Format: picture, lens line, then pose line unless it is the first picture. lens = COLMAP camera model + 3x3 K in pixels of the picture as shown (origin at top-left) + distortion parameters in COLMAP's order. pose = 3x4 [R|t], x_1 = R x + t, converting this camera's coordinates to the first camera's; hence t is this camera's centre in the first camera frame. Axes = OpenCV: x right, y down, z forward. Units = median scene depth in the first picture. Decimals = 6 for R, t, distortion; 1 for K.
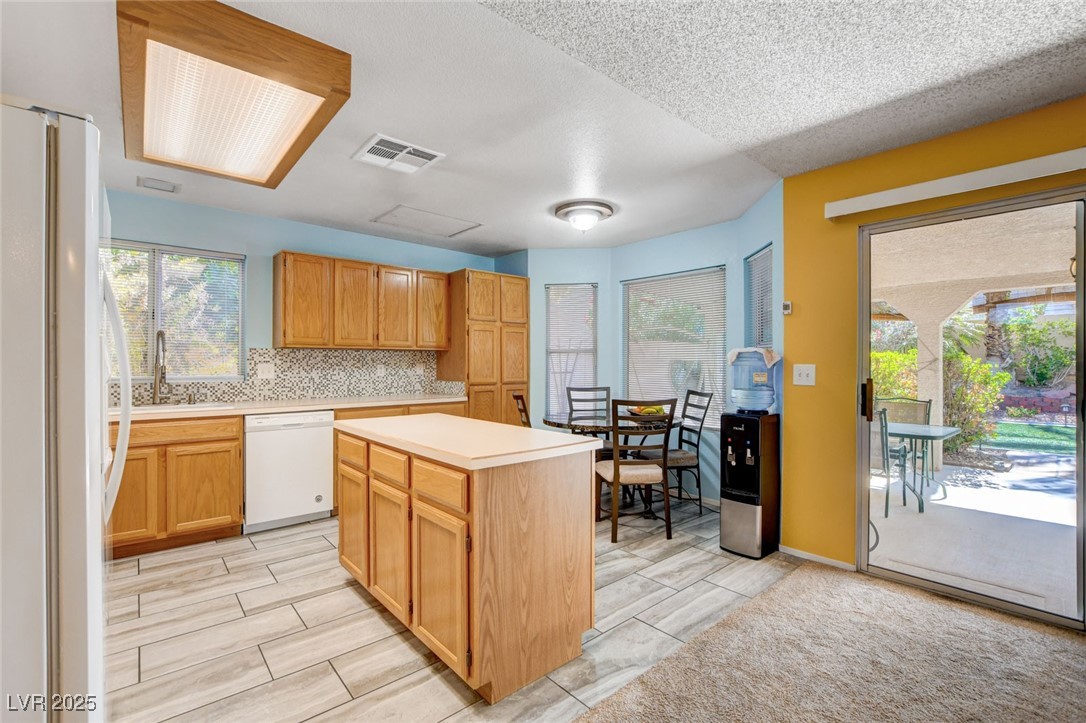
lens RADIAL K [[475.6, 0, 543.0], [0, 475.6, 361.5], [0, 0, 1]] dist [-0.028398, -0.000056]
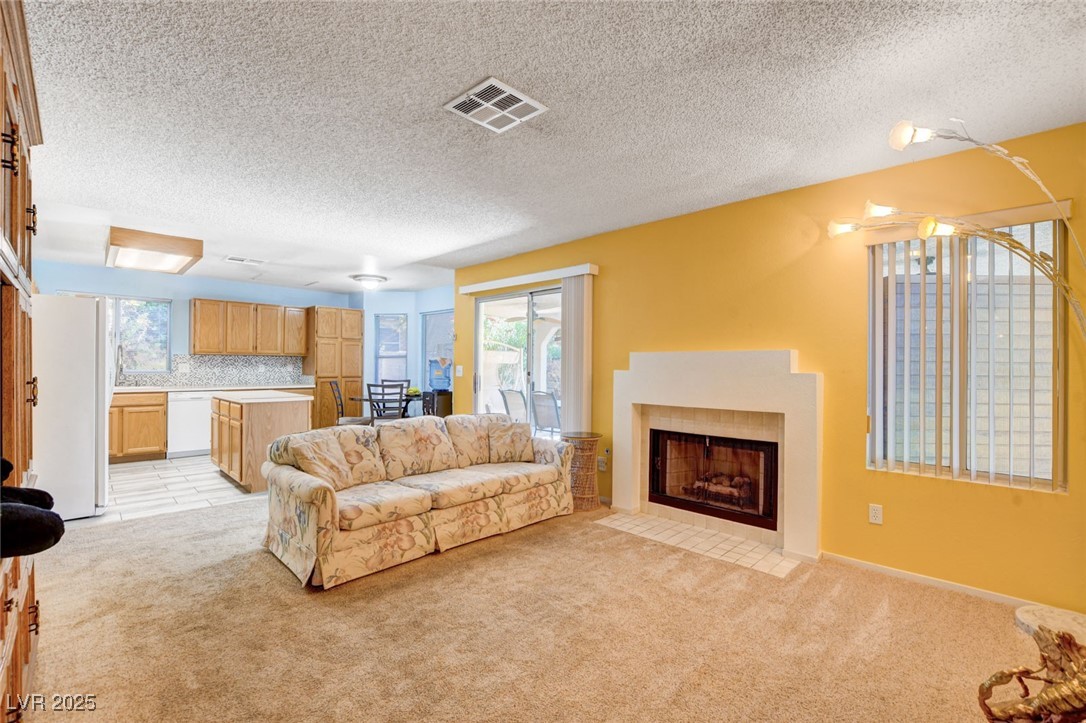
lens RADIAL K [[475.6, 0, 543.0], [0, 475.6, 361.5], [0, 0, 1]] dist [-0.028398, -0.000056]
pose [[0.997723, 0.007982, 0.066970, 0.606543], [-0.007719, 0.999961, -0.004197, -0.005644], [-0.067001, 0.003670, 0.997746, -0.789259]]
